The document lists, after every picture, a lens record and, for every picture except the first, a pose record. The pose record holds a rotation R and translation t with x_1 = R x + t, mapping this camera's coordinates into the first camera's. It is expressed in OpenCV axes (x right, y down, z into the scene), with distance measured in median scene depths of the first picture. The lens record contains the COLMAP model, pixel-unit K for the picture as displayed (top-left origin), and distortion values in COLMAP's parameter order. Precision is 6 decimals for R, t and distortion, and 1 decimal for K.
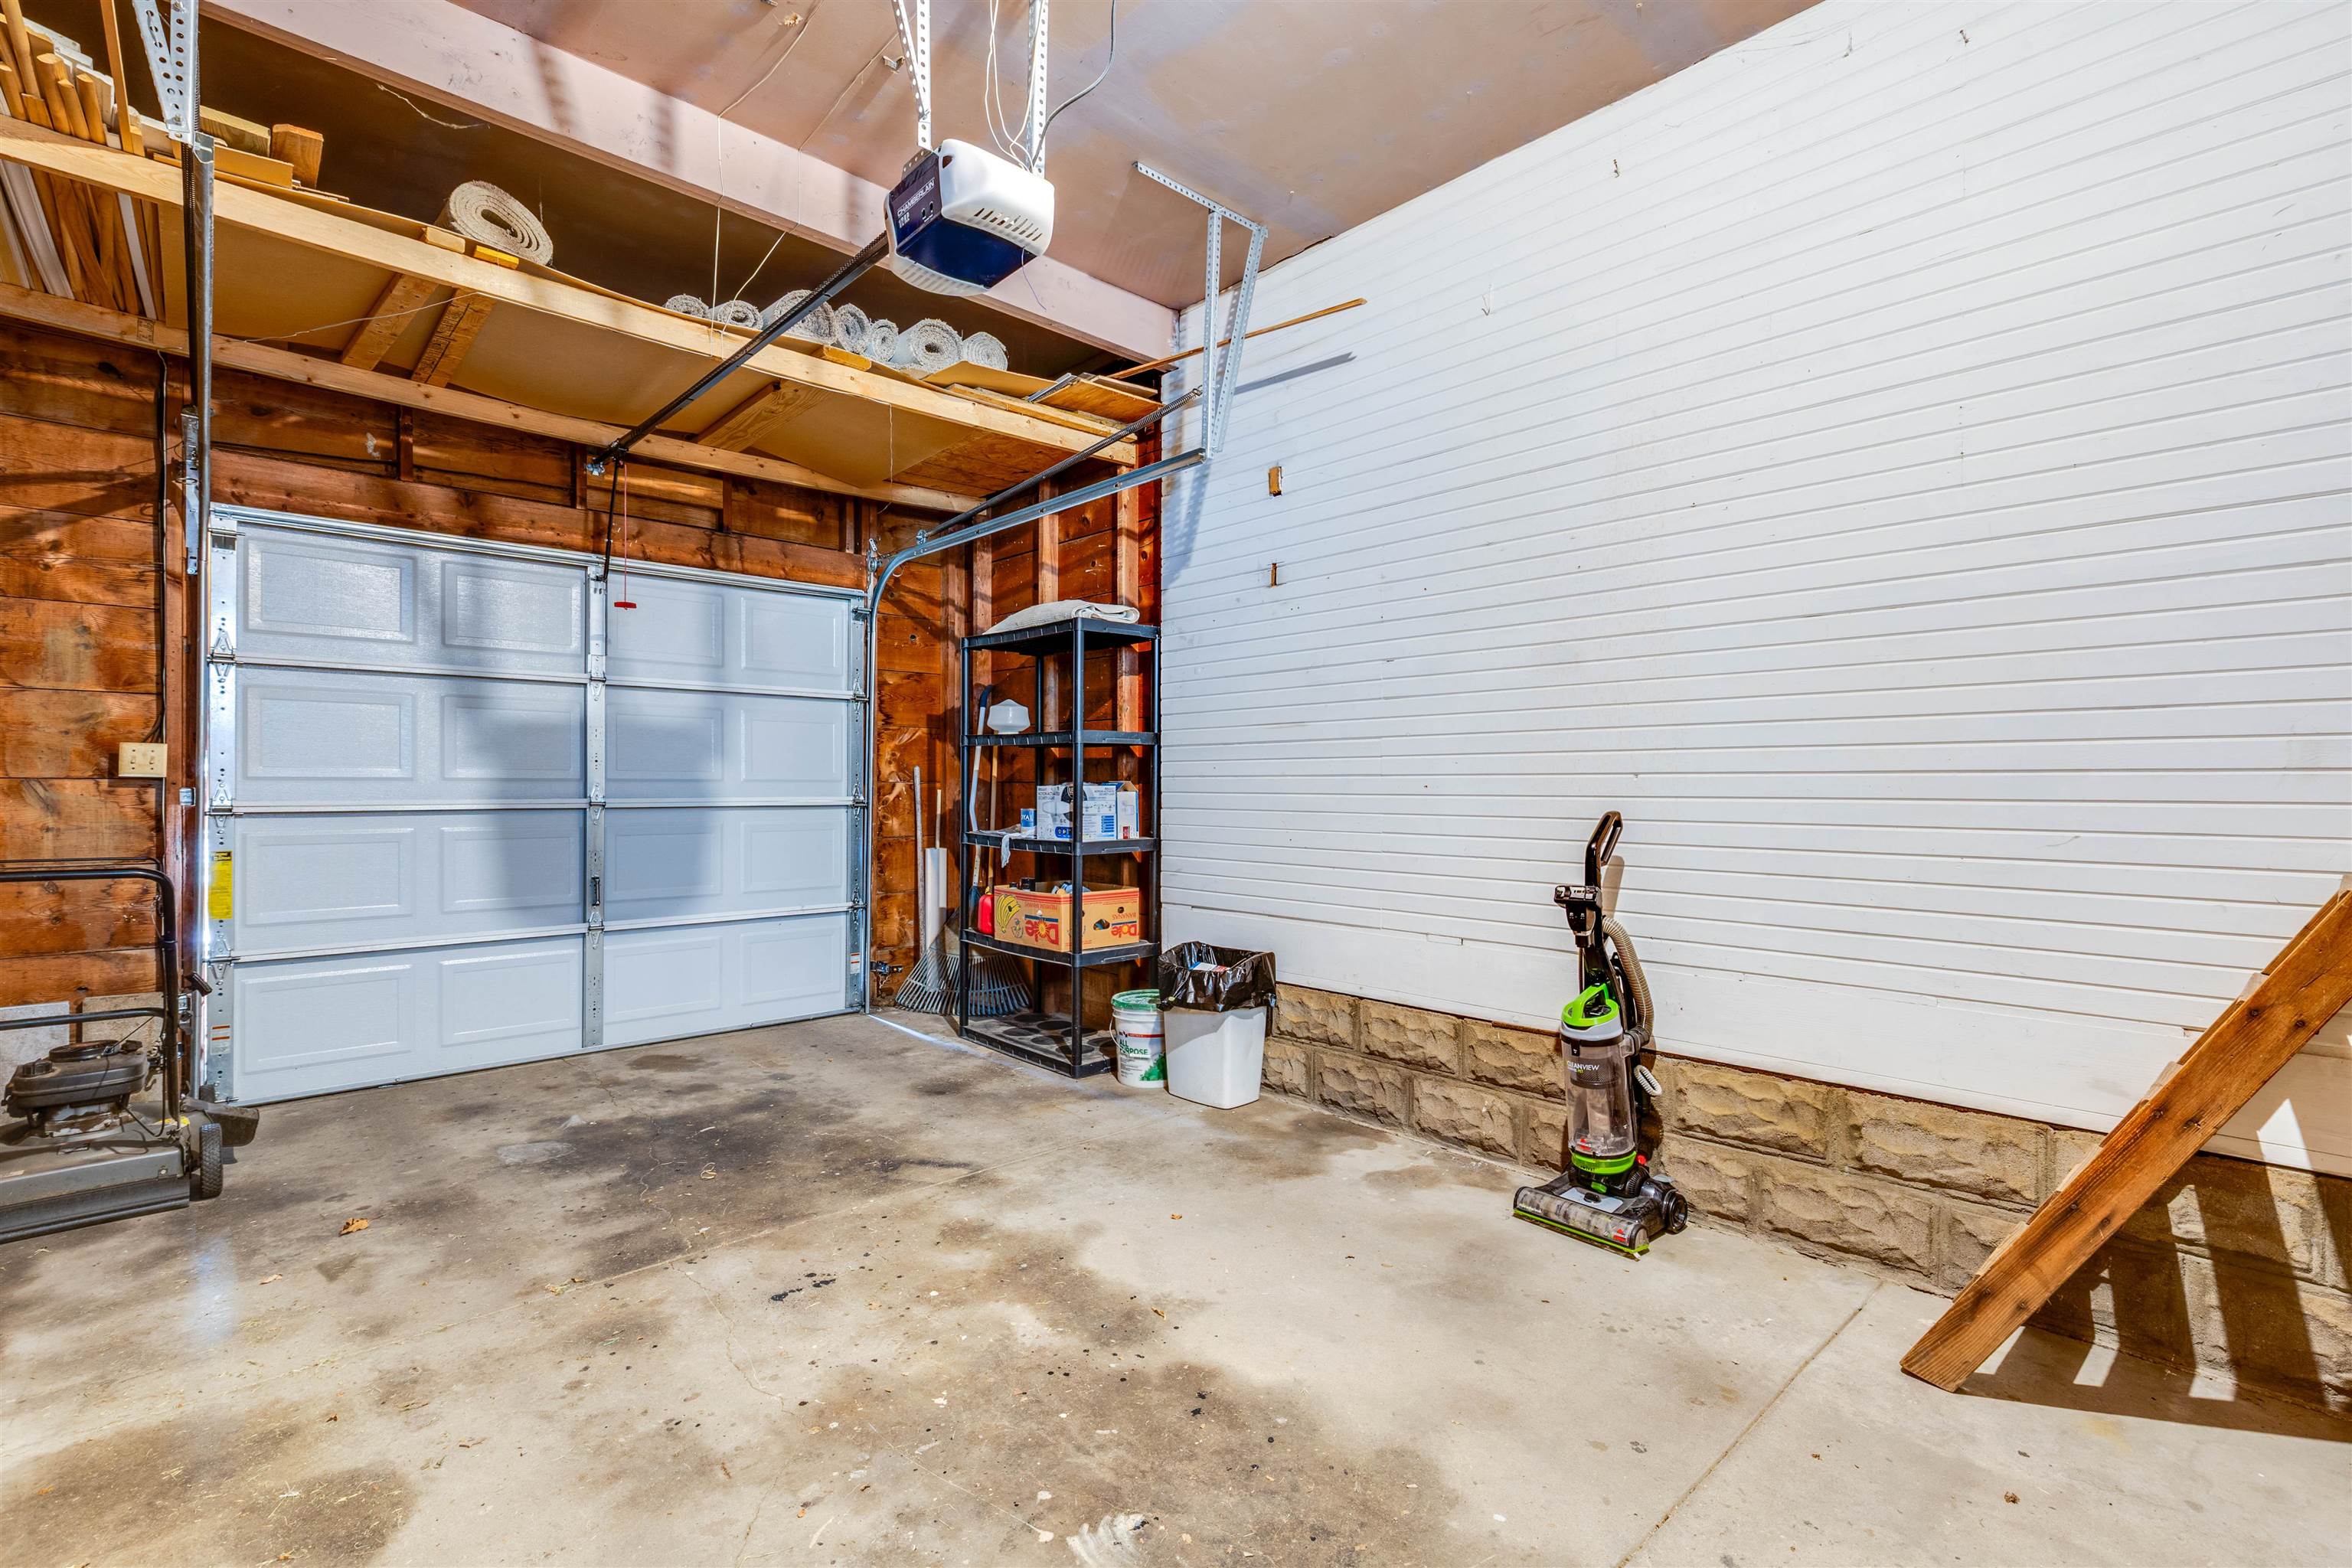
lens RADIAL K [[1055.7, 0, 1178.4], [0, 1055.7, 796.5], [0, 0, 1]] dist [-0.004781, -0.000473]
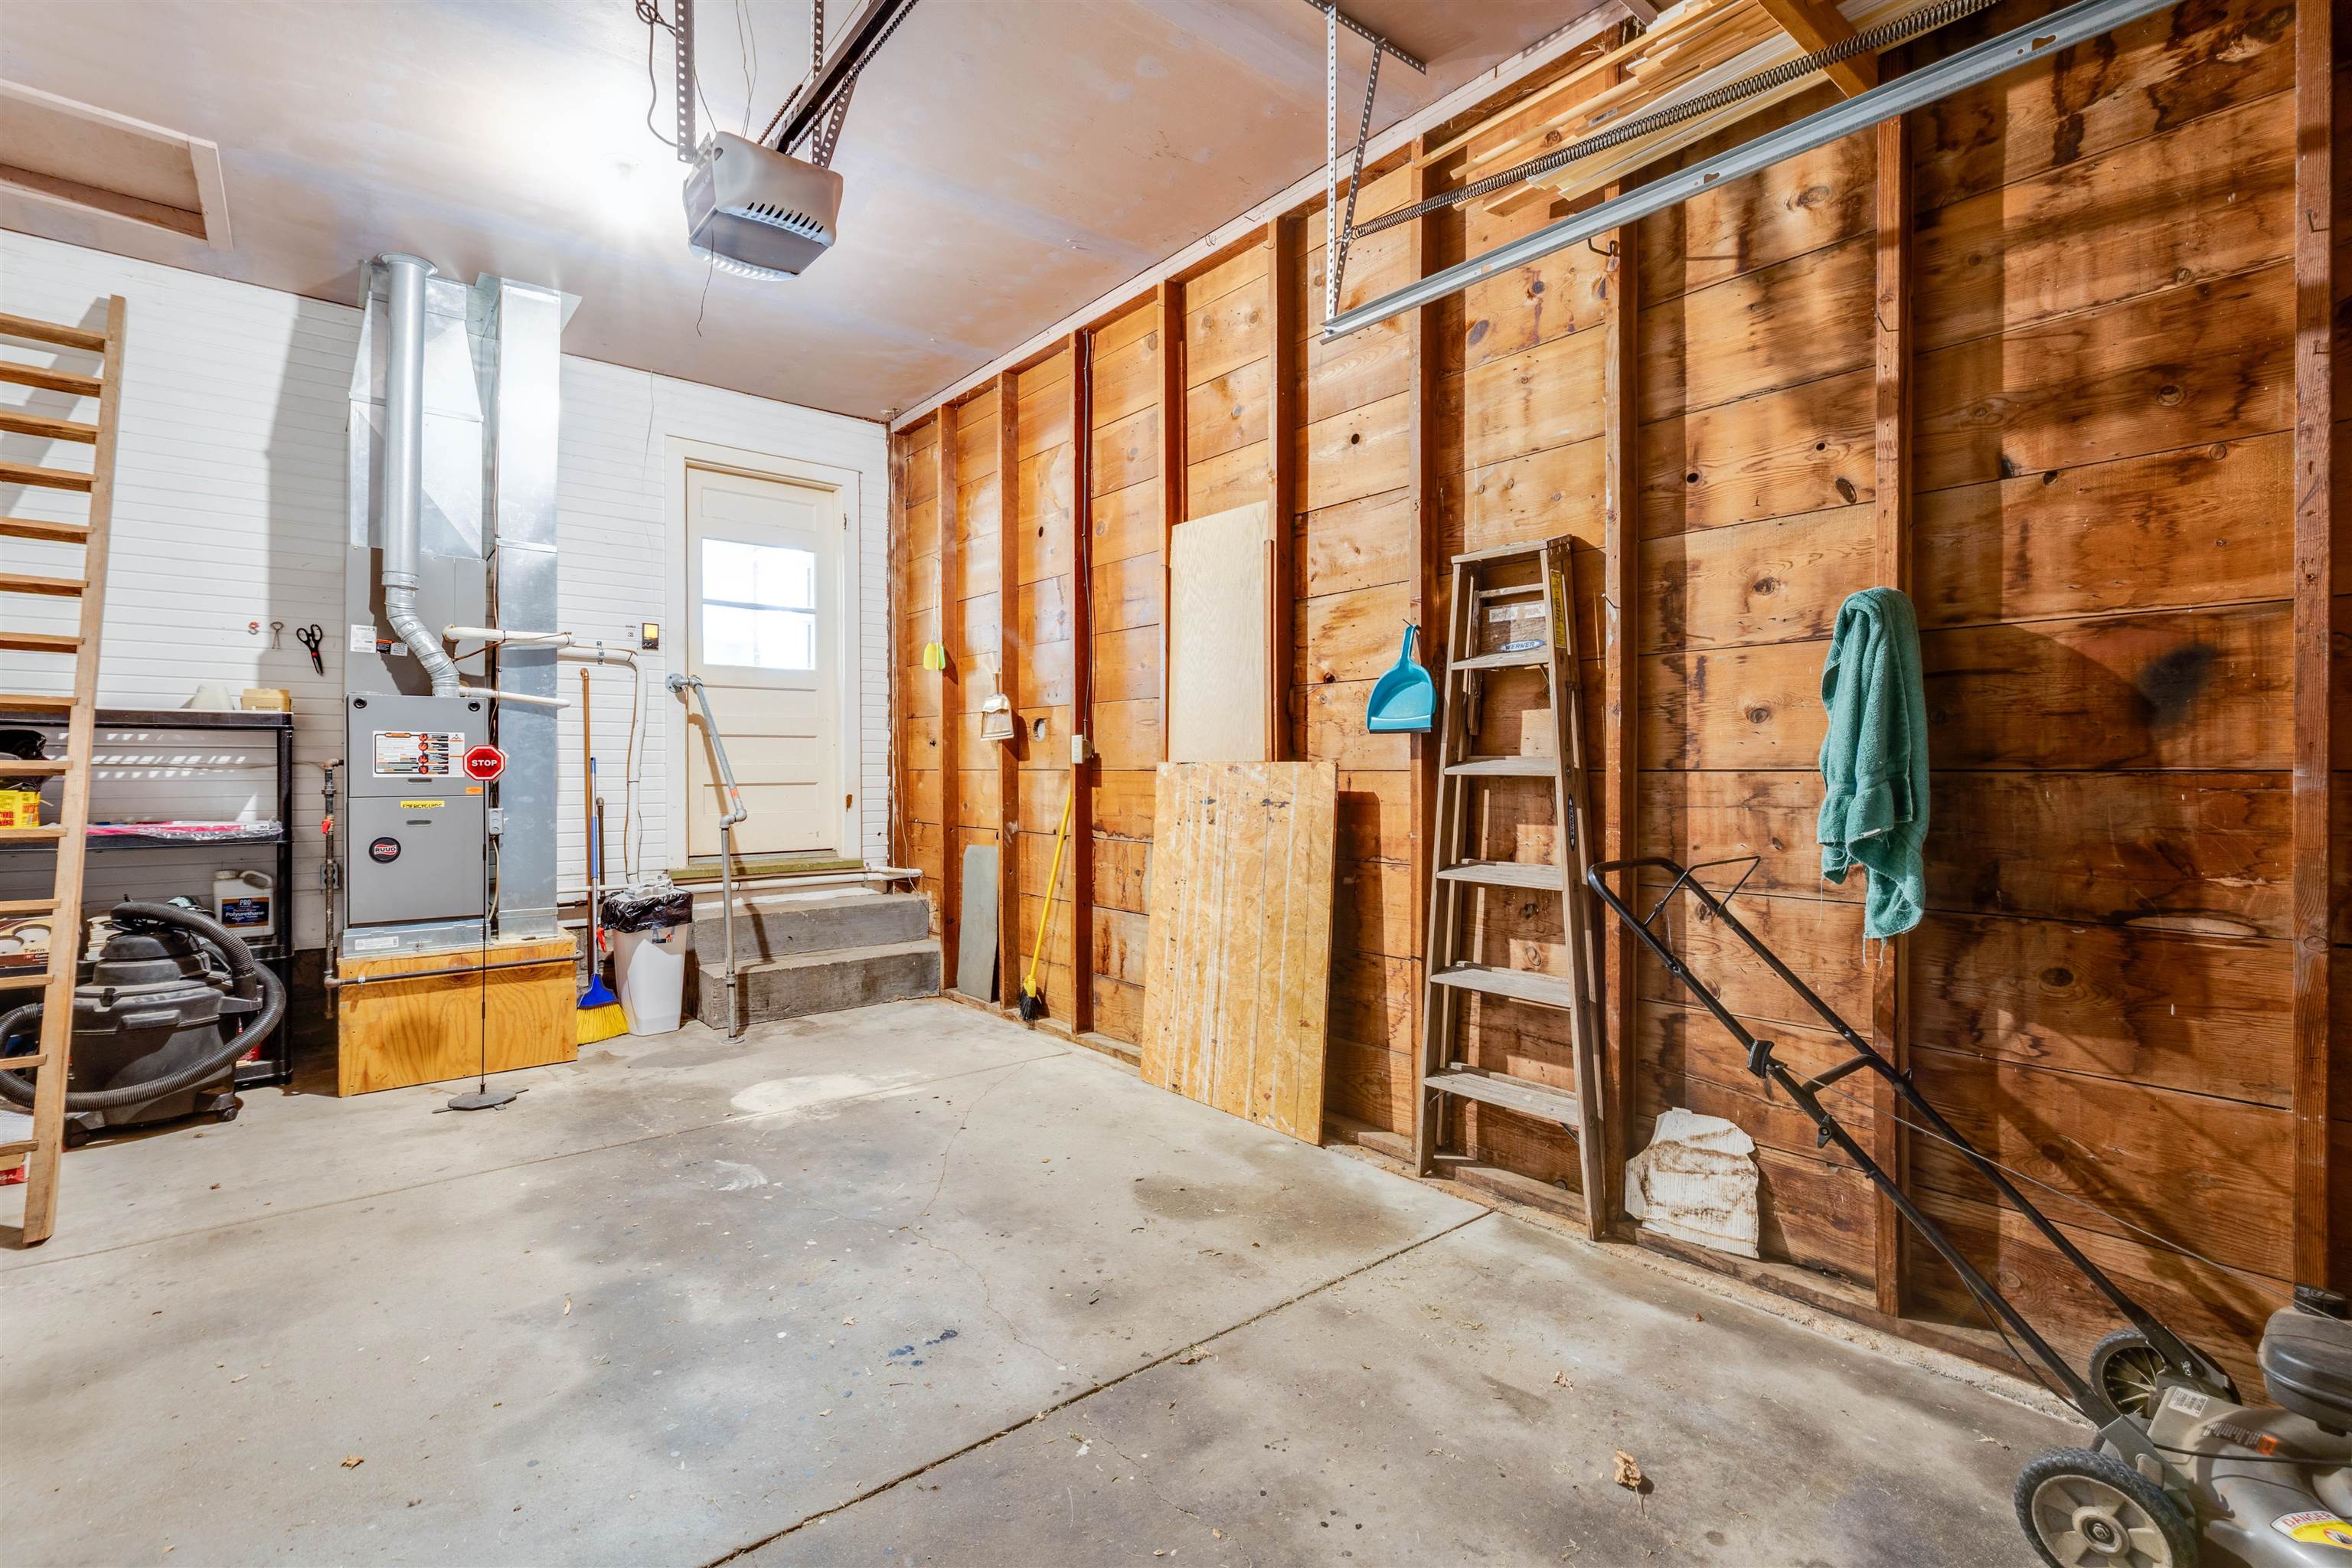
lens RADIAL K [[1055.7, 0, 1178.4], [0, 1055.7, 796.5], [0, 0, 1]] dist [-0.004781, -0.000473]
pose [[-0.998406, -0.006445, 0.056078, -0.655845], [-0.004409, 0.999329, 0.036354, -0.027599], [-0.056274, 0.036049, -0.997764, 1.973666]]
